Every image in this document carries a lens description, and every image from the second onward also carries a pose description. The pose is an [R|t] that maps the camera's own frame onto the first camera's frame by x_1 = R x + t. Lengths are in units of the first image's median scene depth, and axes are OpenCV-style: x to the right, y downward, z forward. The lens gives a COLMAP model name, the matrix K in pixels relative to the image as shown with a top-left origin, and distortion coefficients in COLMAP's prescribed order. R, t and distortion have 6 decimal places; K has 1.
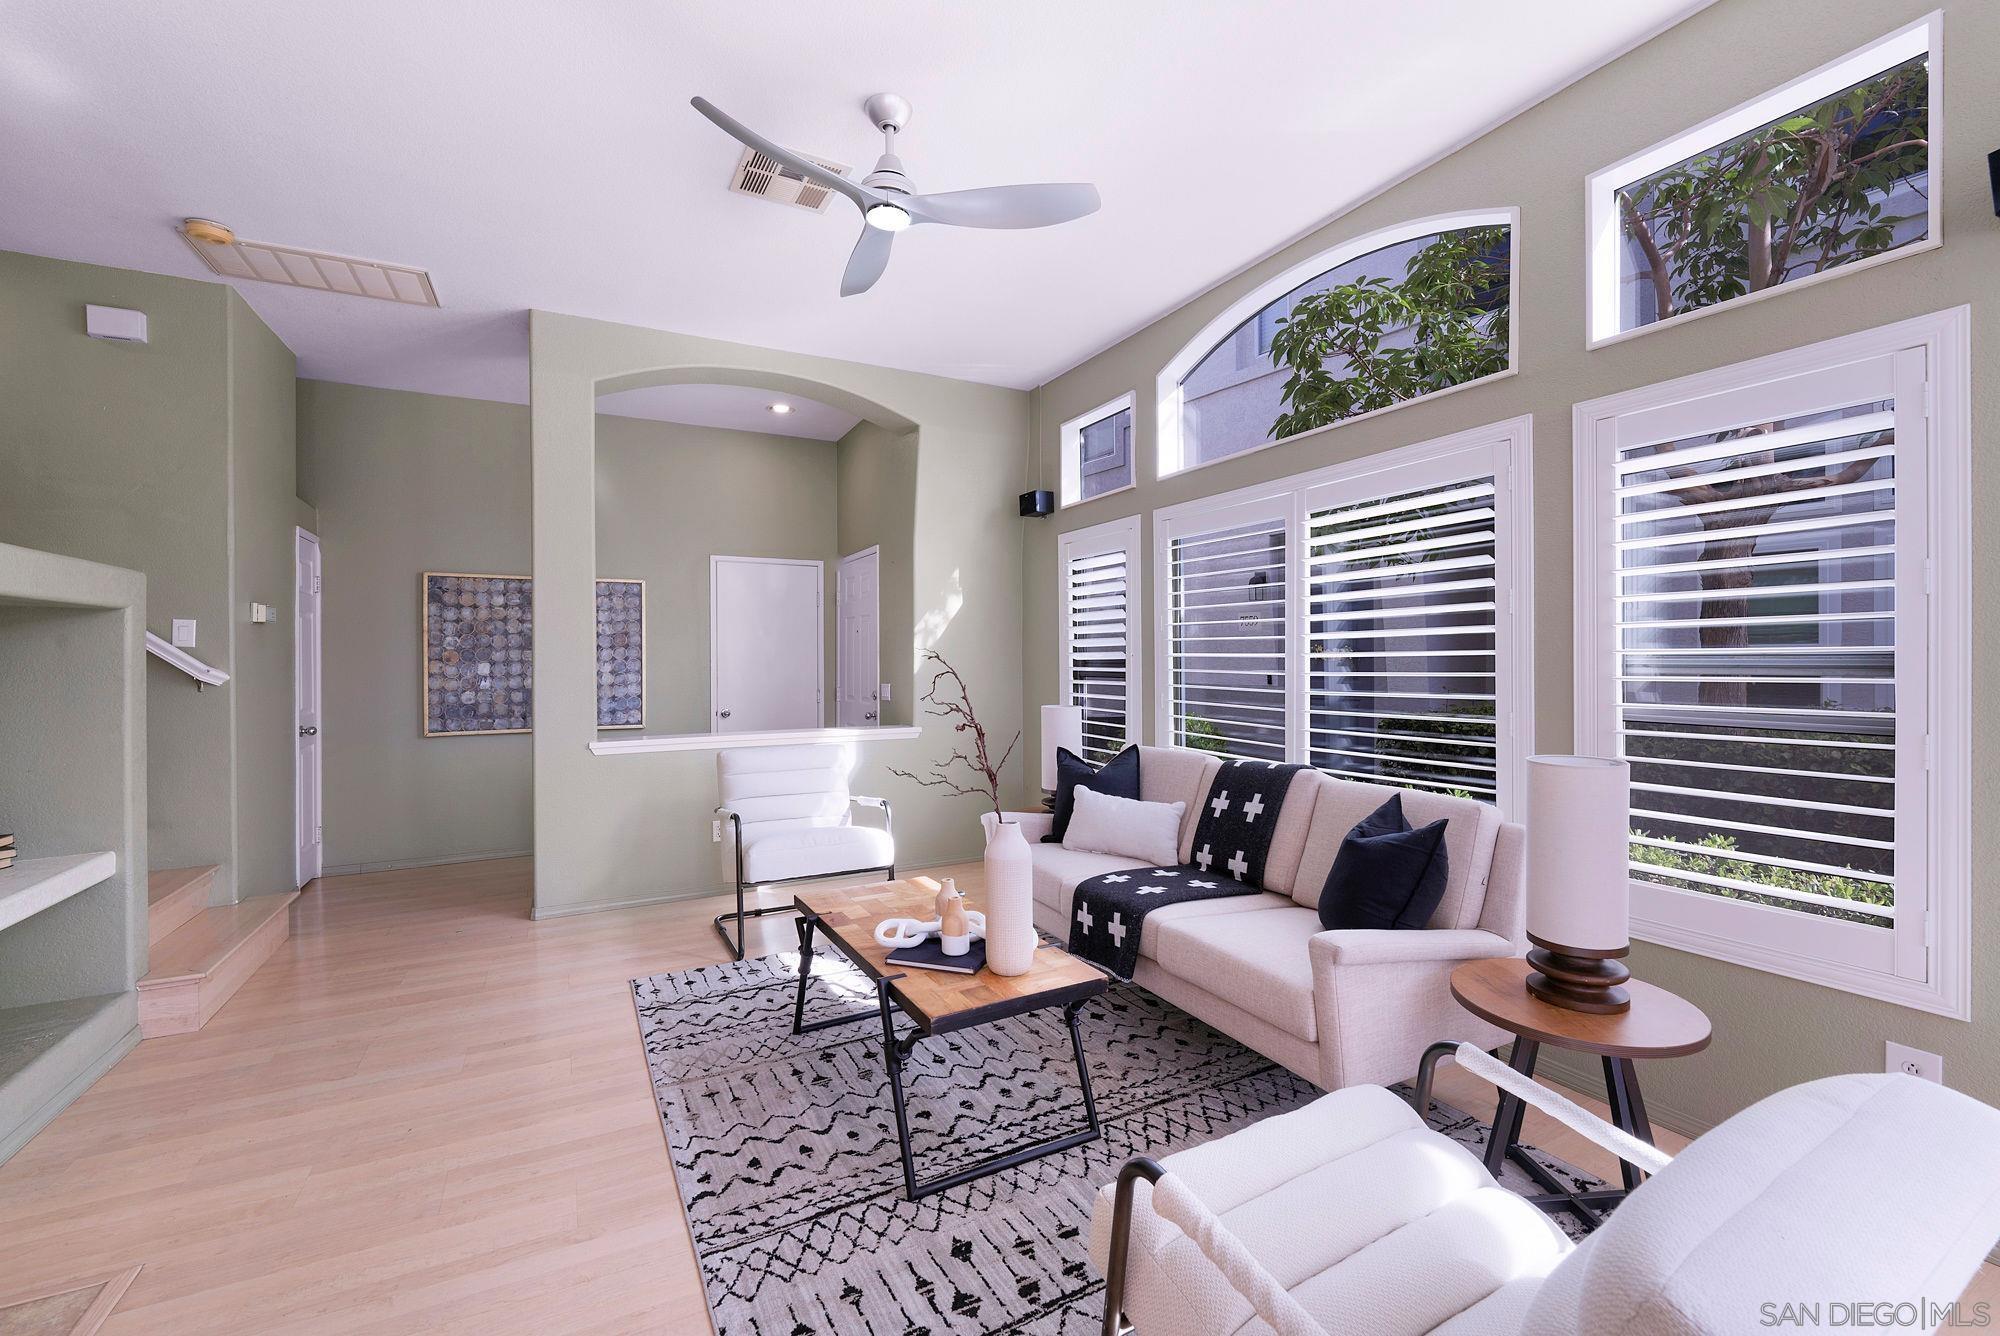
lens RADIAL K [[829.5, 0, 1051.1], [0, 829.5, 657.1], [0, 0, 1]] dist [0.002431, -0.003421]
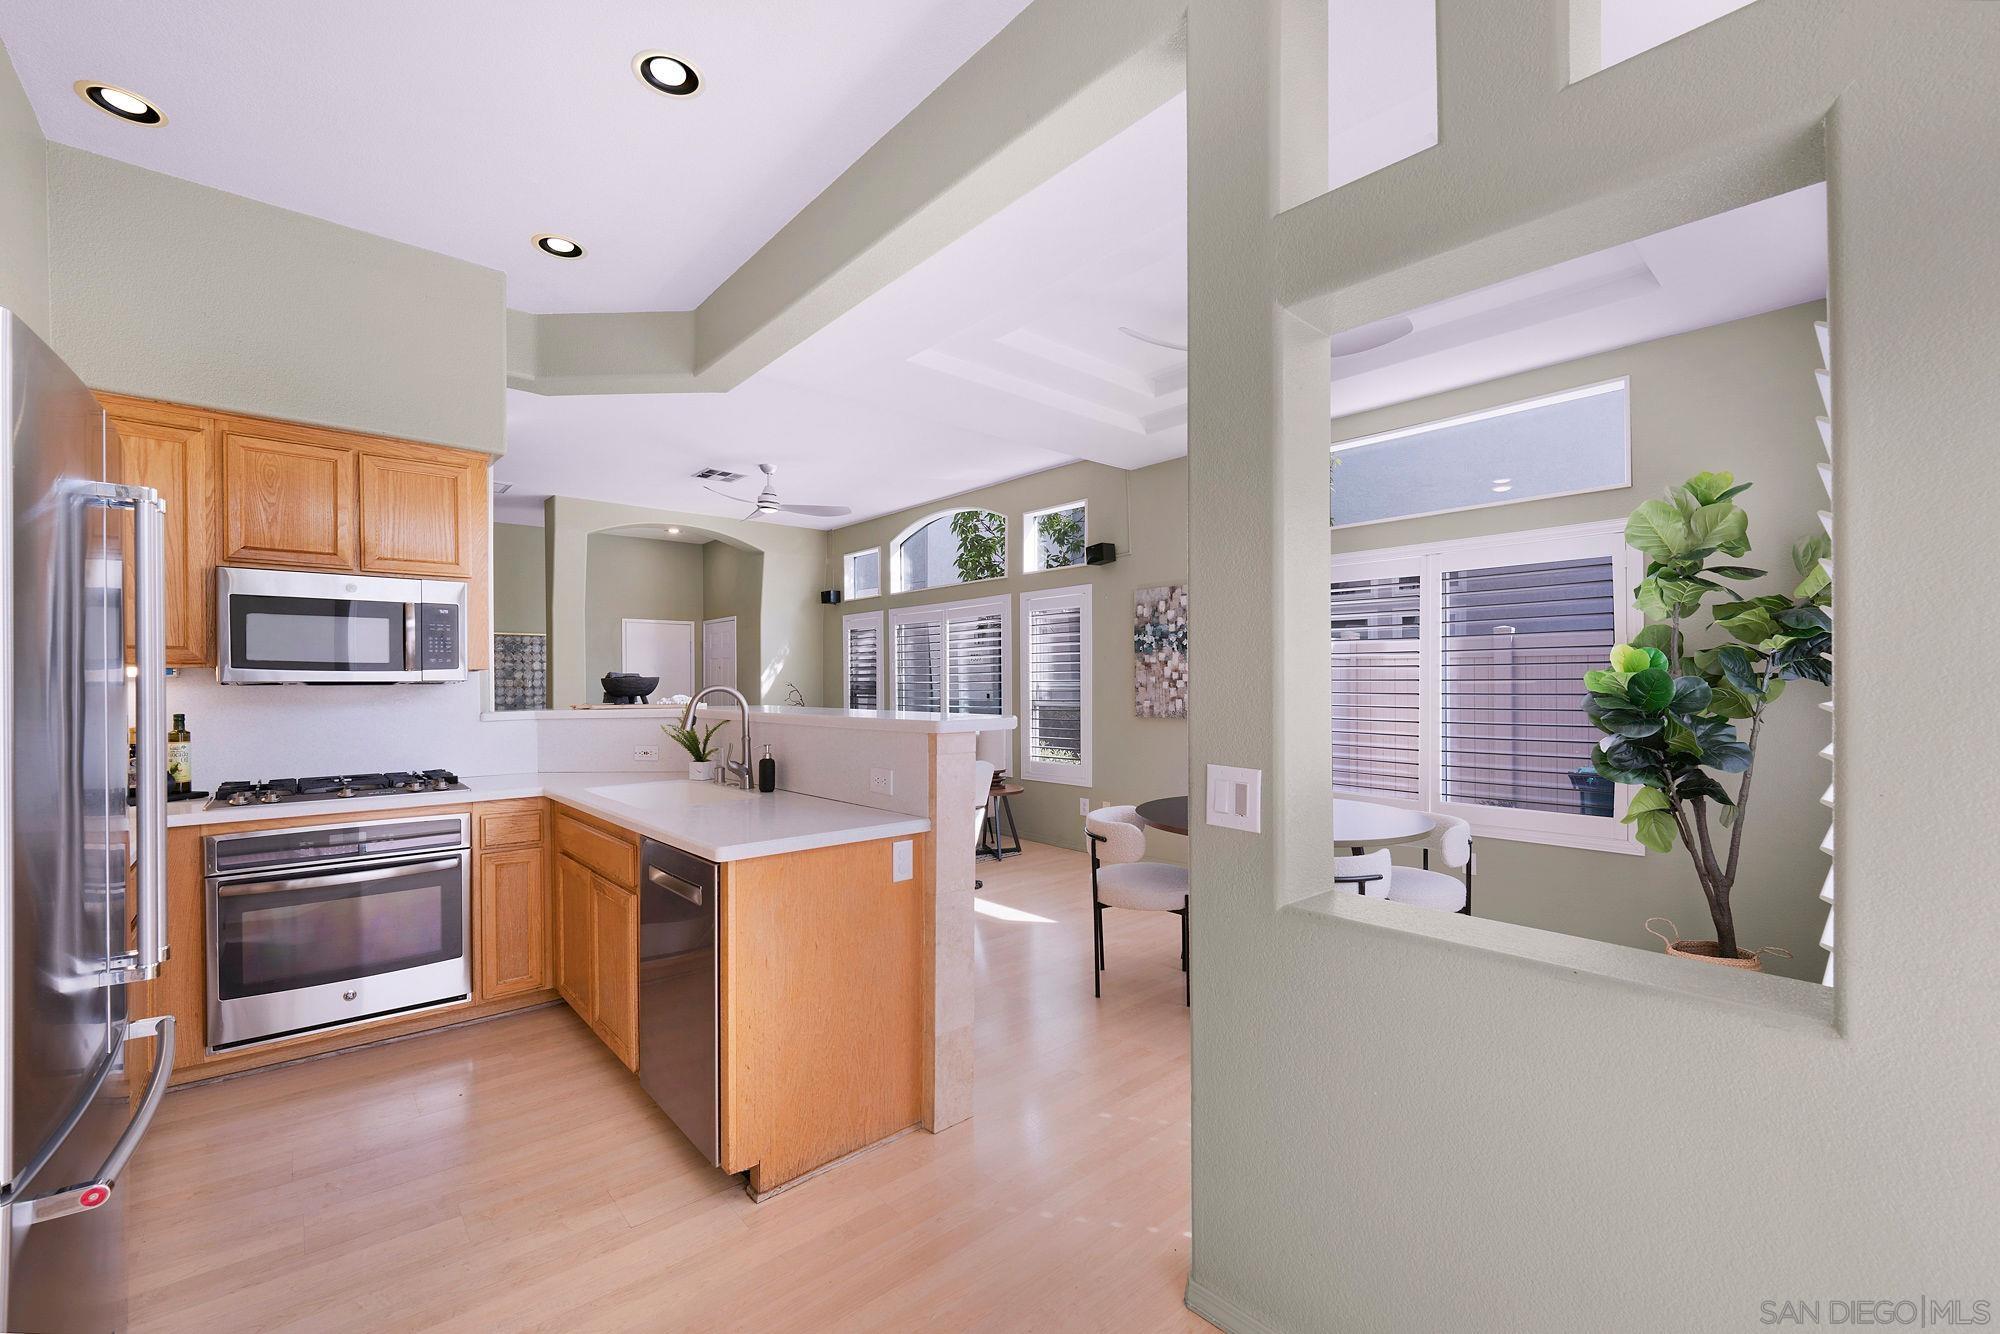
lens RADIAL K [[829.5, 0, 999.8], [0, 829.5, 672.9], [0, 0, 1]] dist [0.002431, -0.003421]
pose [[0.981648, -0.002389, 0.190688, -0.003990], [0.004443, 0.999937, -0.010345, -0.000178], [-0.190651, 0.011002, 0.981596, -0.772121]]
